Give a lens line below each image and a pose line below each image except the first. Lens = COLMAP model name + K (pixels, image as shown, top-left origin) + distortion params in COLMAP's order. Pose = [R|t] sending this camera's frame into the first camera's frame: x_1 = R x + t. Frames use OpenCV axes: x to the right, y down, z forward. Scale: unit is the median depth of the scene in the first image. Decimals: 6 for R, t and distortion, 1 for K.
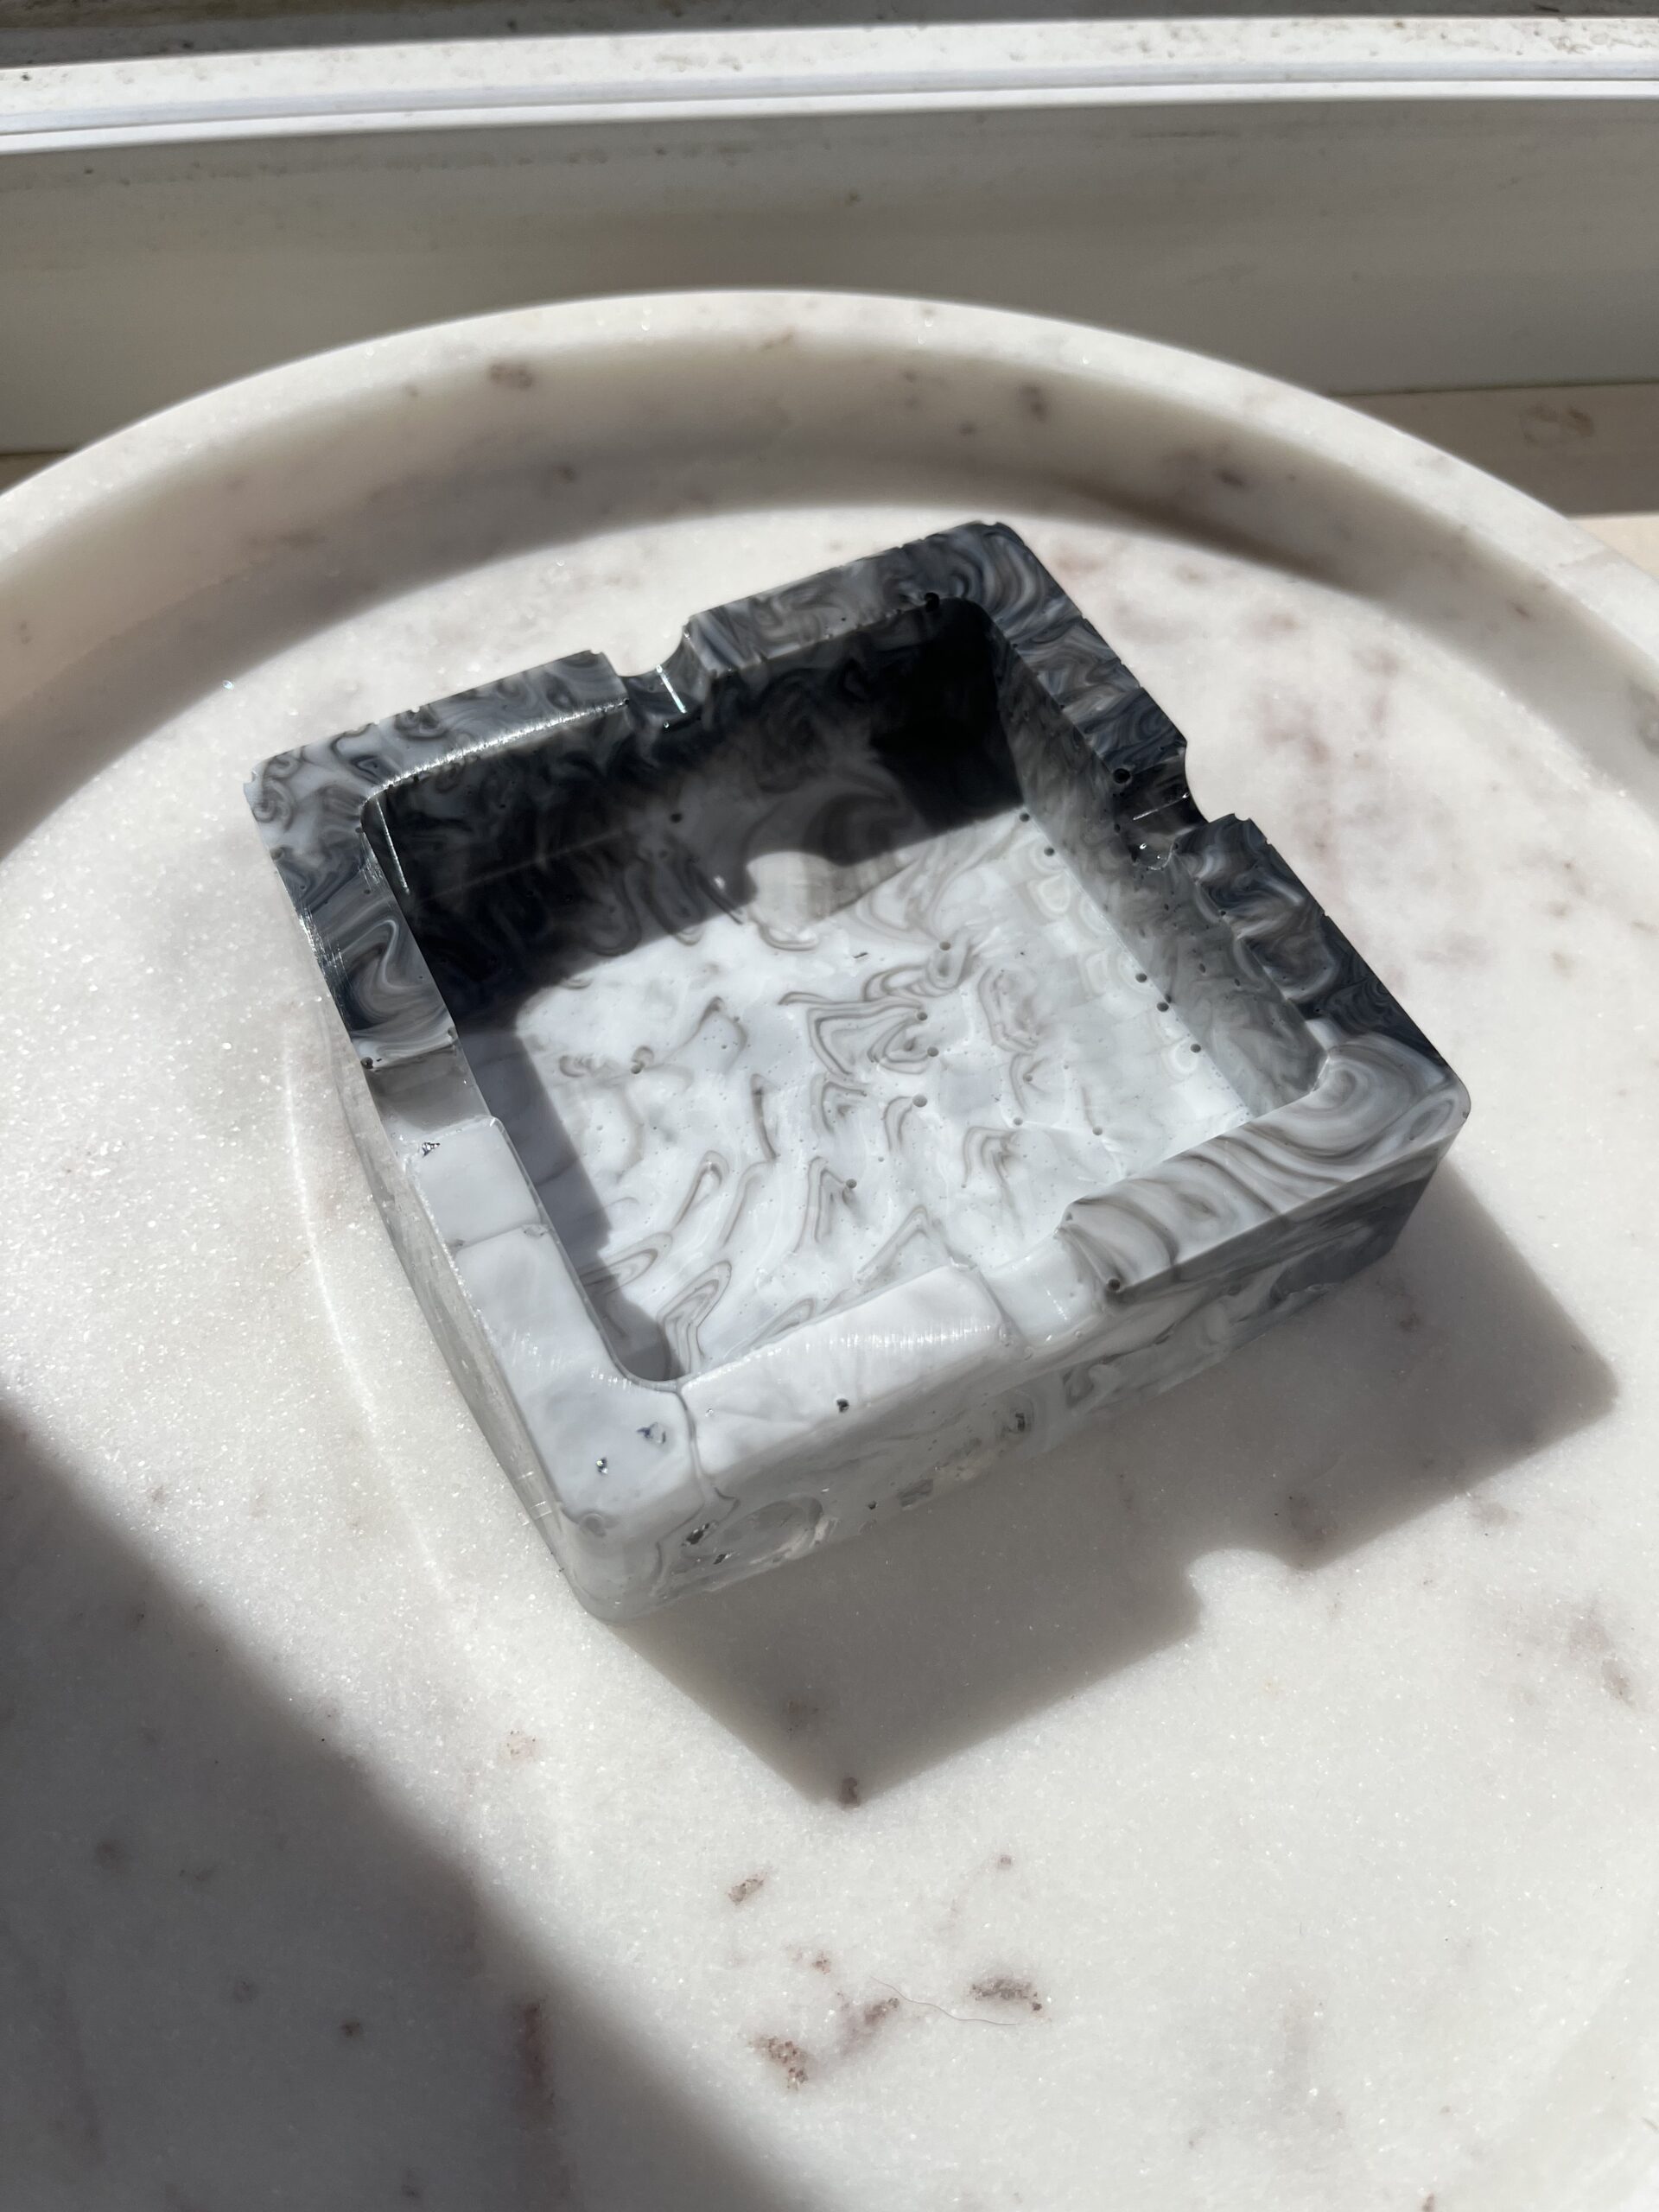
lens RADIAL K [[1710.5, 0, 839.3], [0, 1710.5, 1121.7], [0, 0, 1]] dist [0.026994, -0.065071]
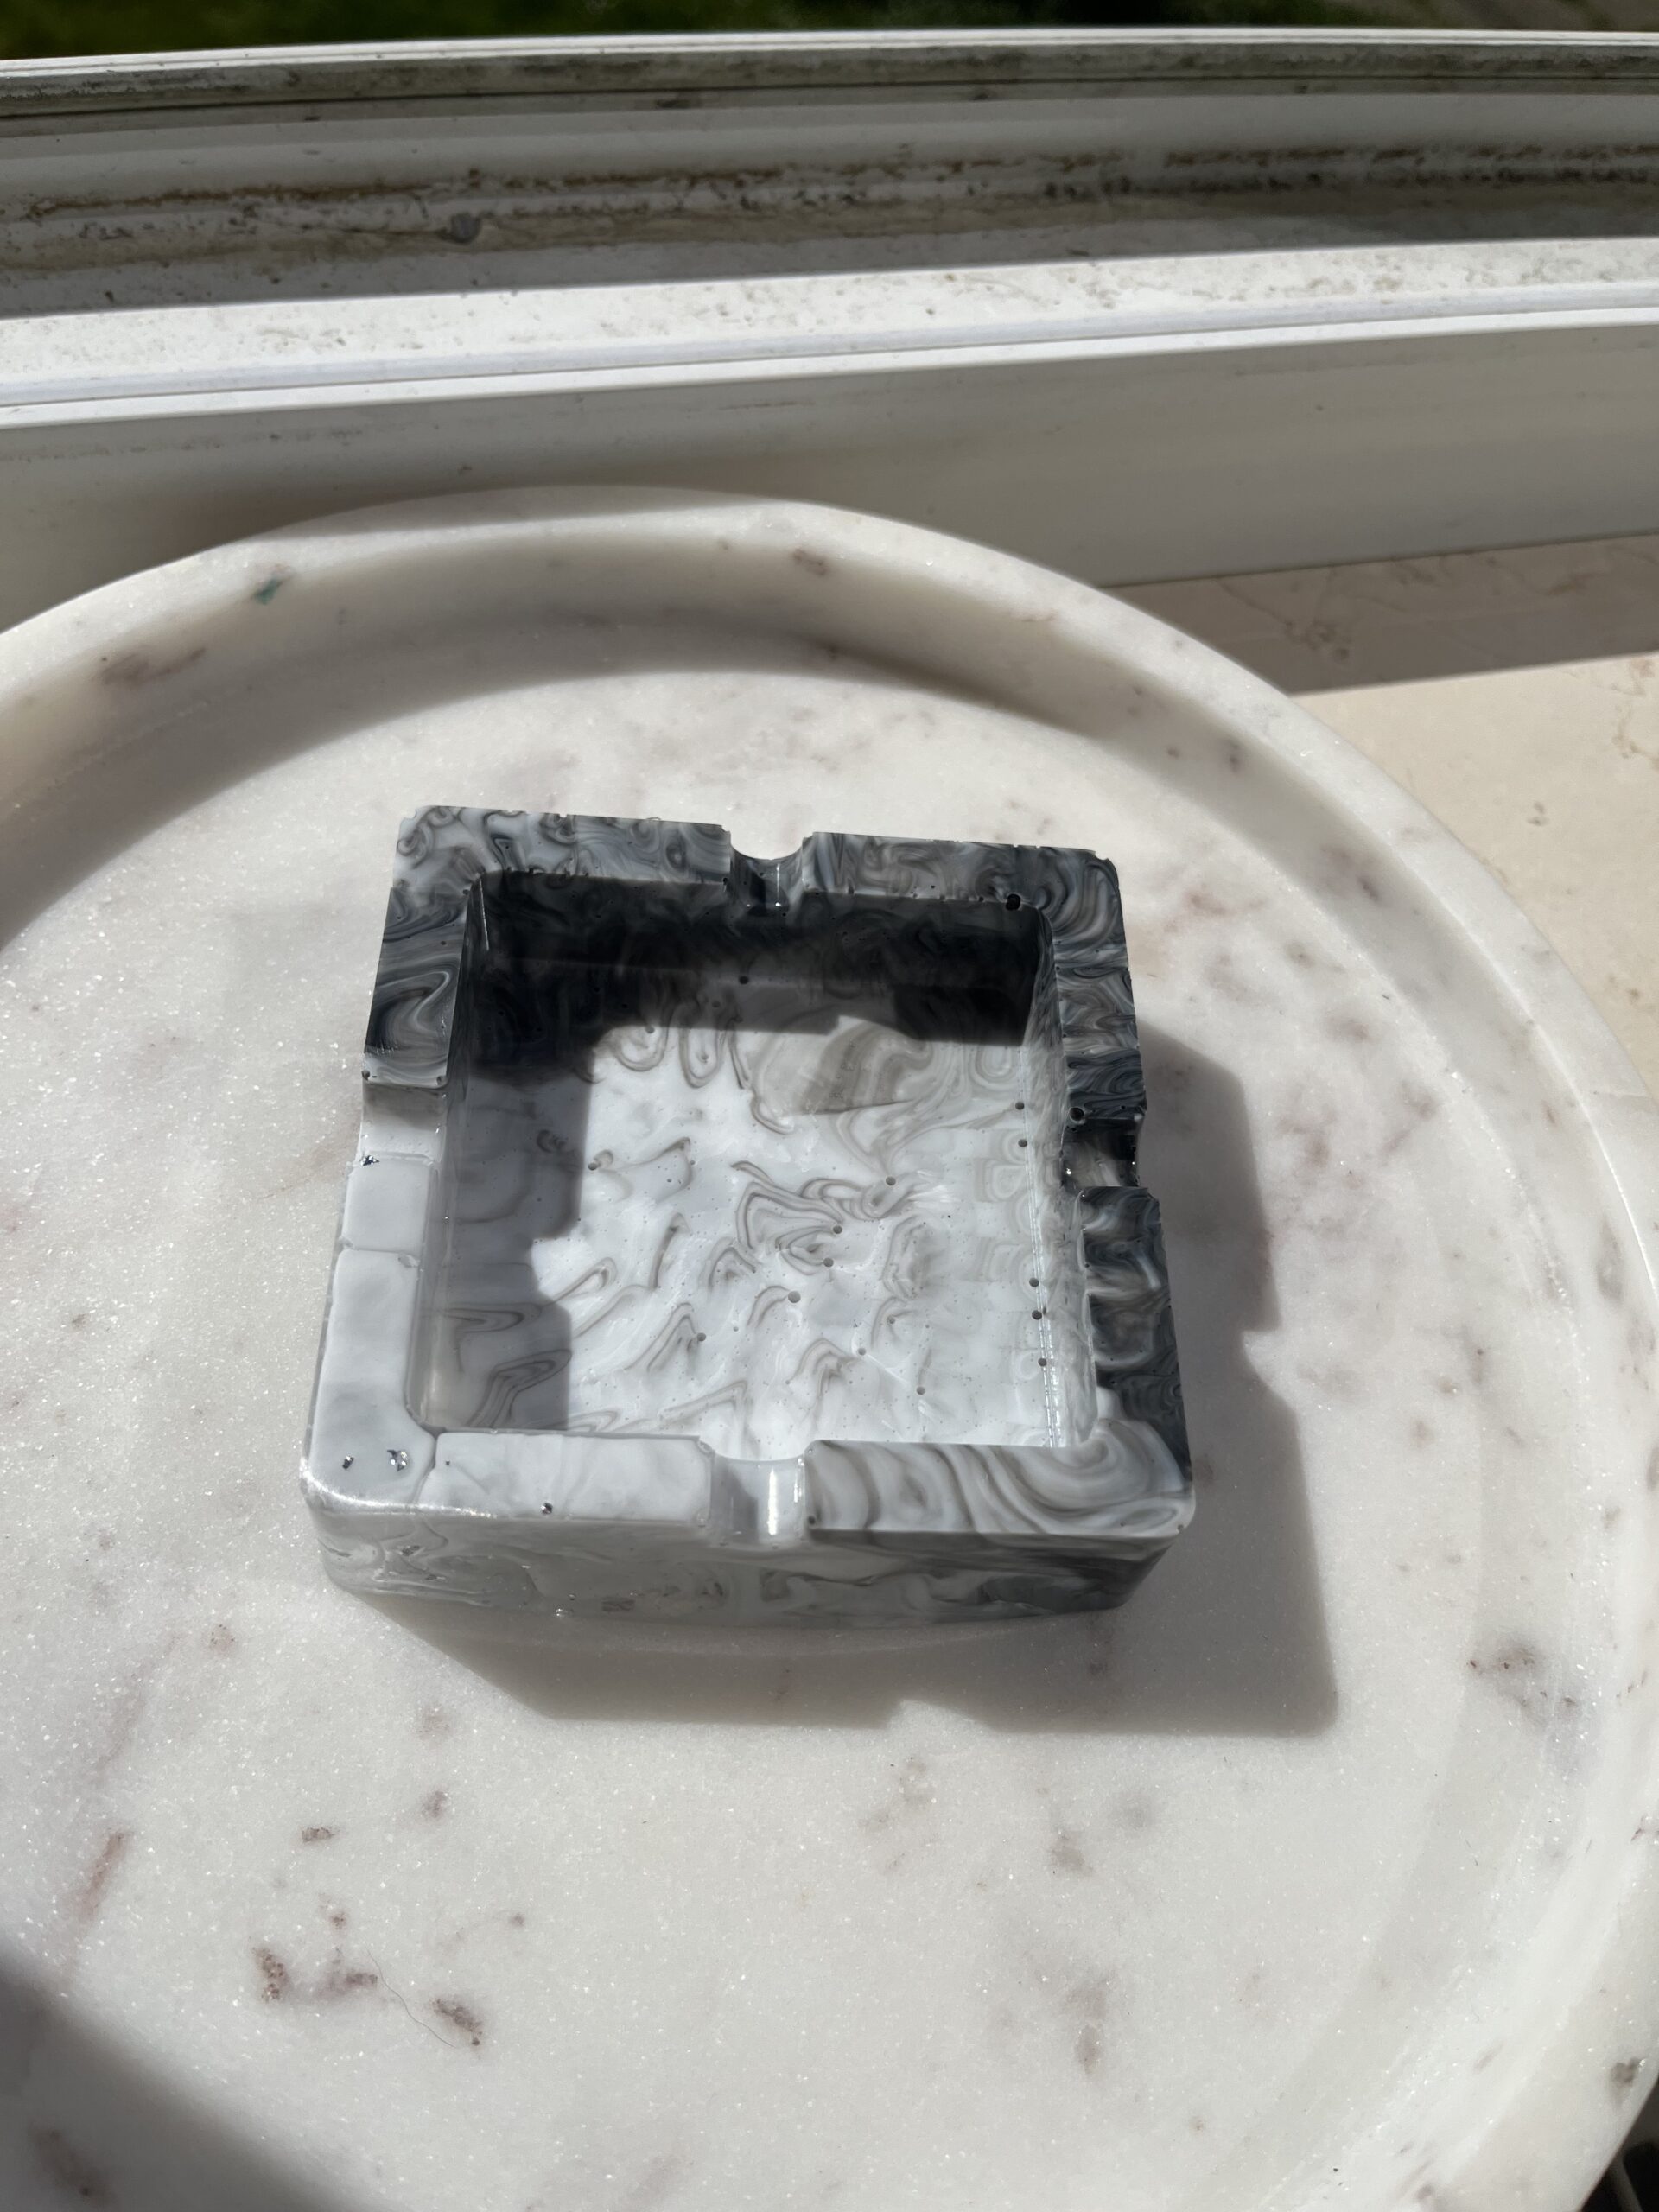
lens RADIAL K [[1710.5, 0, 838.1], [0, 1710.5, 1124.6], [0, 0, 1]] dist [0.026994, -0.065071]
pose [[0.892973, 0.421938, -0.156739, 0.202942], [-0.426890, 0.904301, 0.002281, -0.131227], [0.142701, 0.064874, 0.987637, -0.136624]]
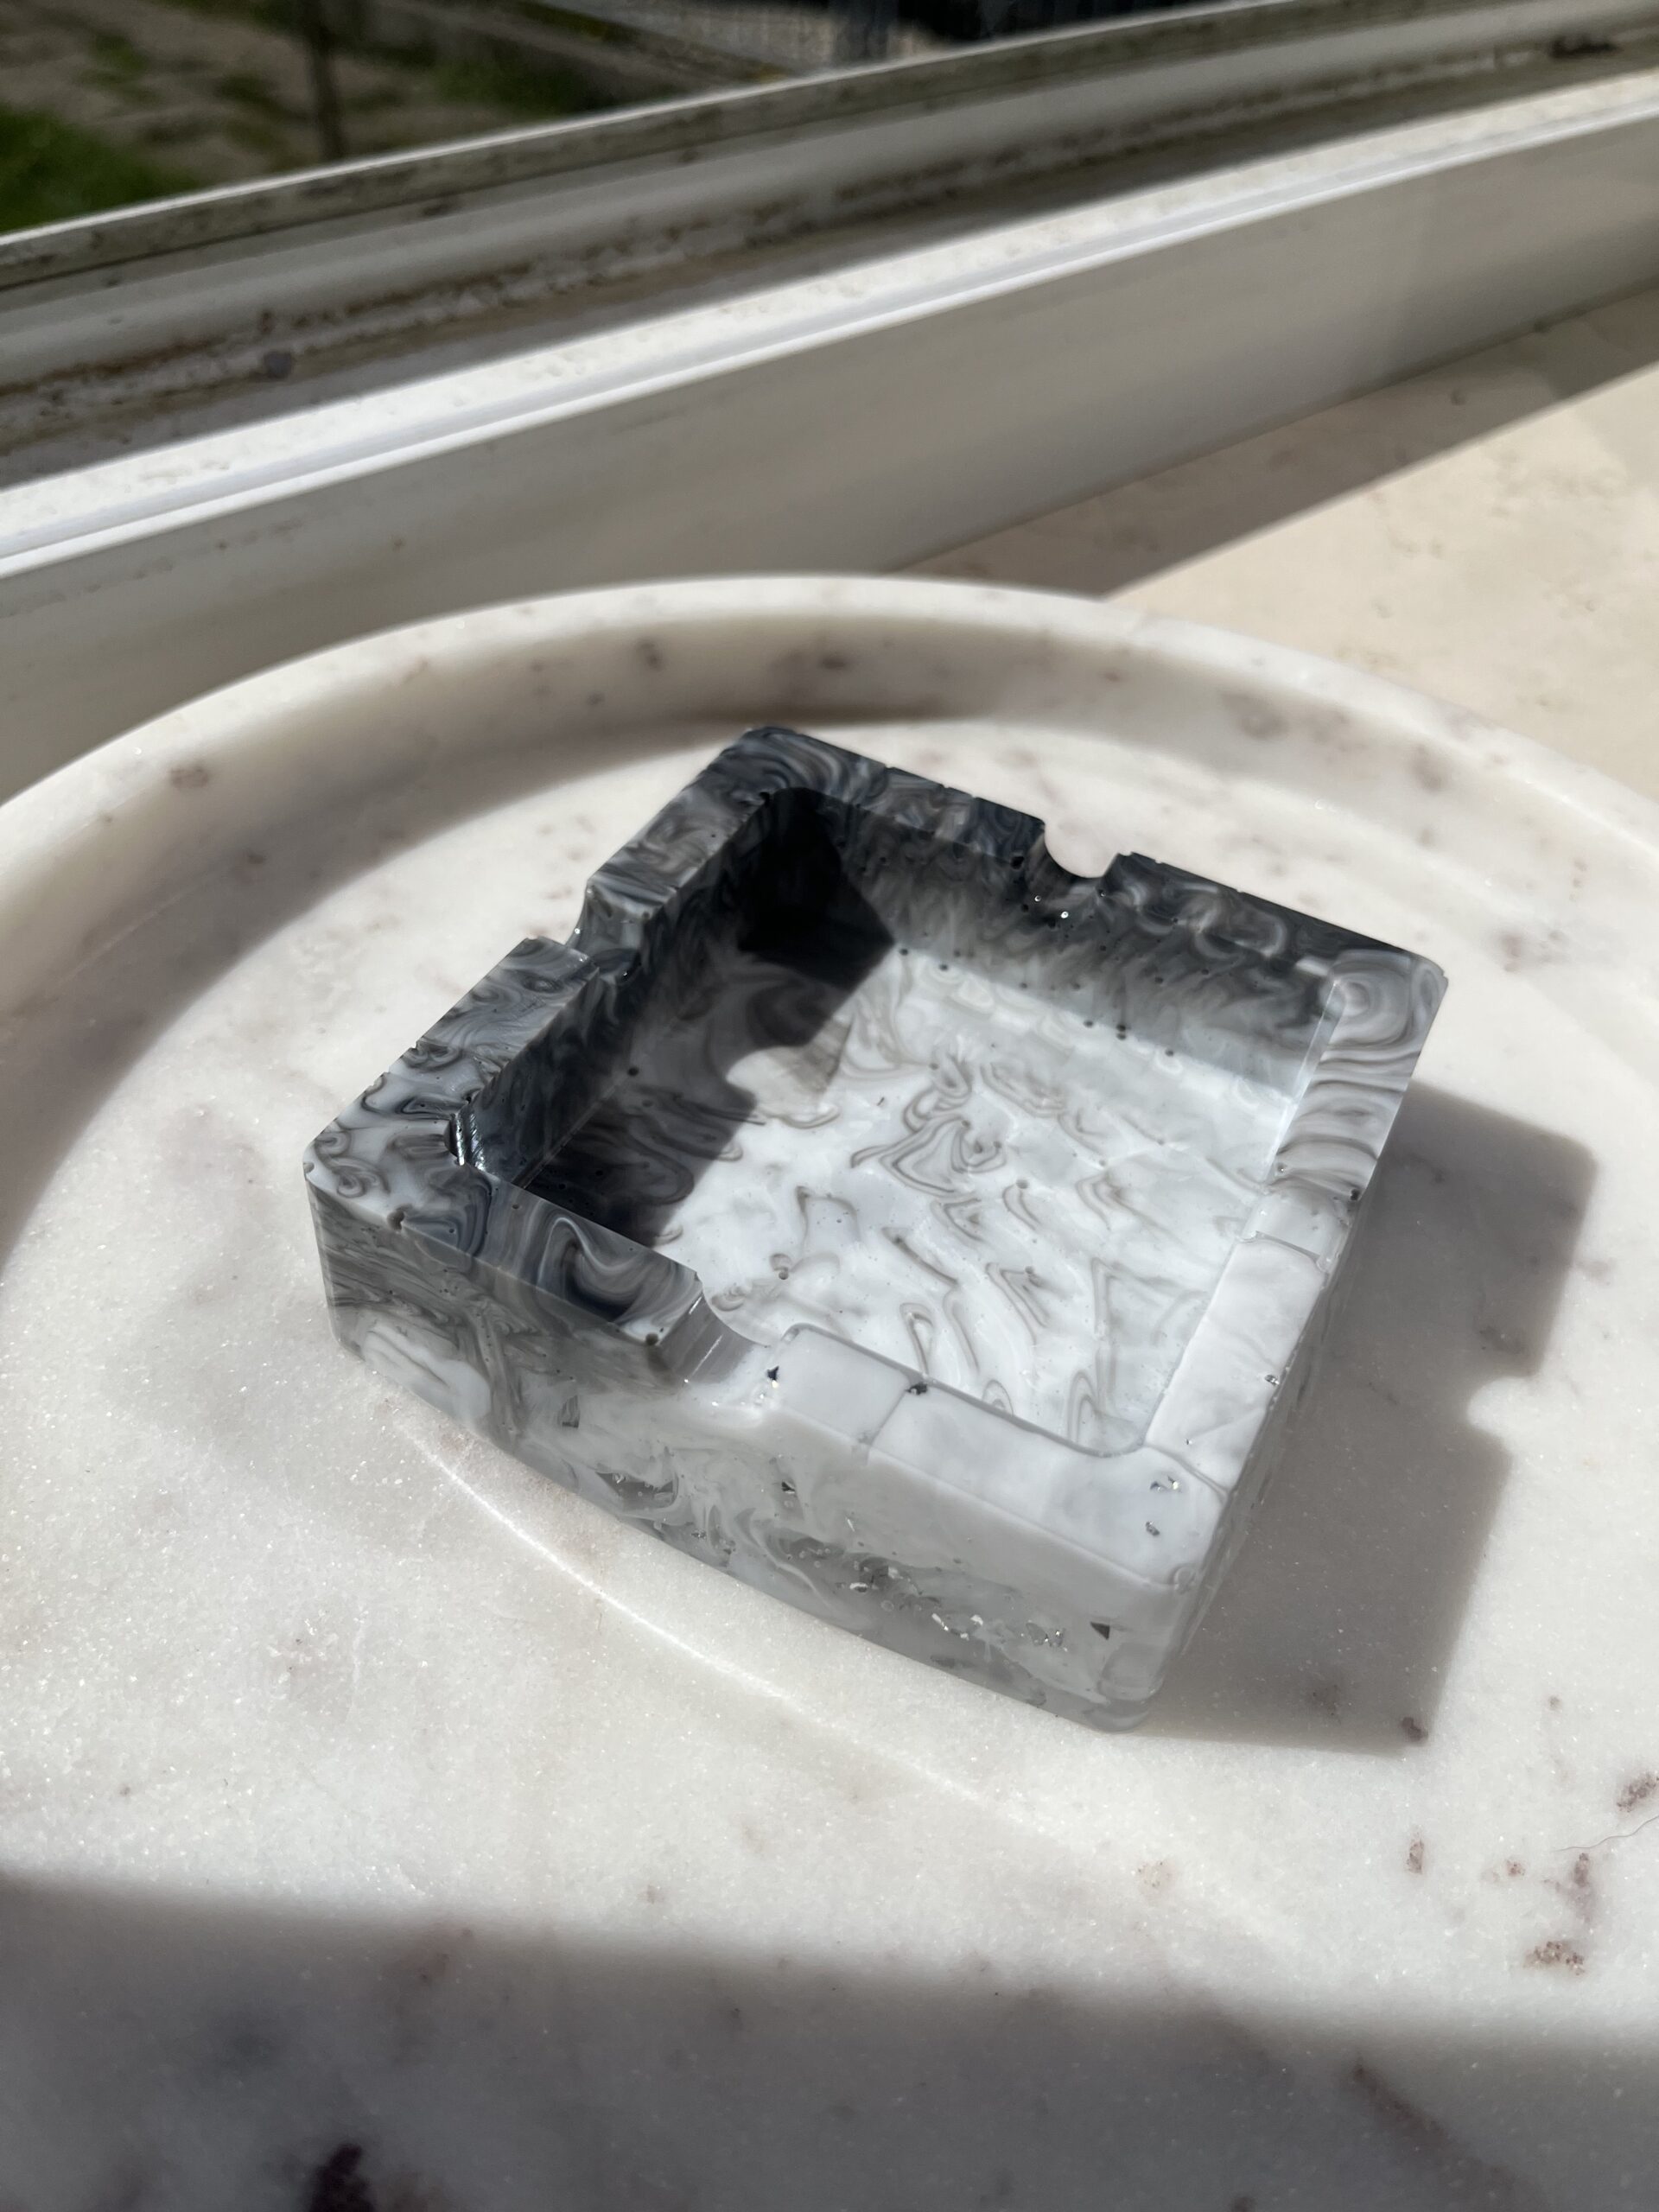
lens RADIAL K [[1710.5, 0, 832.7], [0, 1710.5, 1129.5], [0, 0, 1]] dist [0.026994, -0.065071]
pose [[0.814009, -0.394931, 0.425933, -0.488016], [0.469660, 0.878977, -0.082577, -0.009649], [-0.341773, 0.267262, 0.900978, 0.066861]]
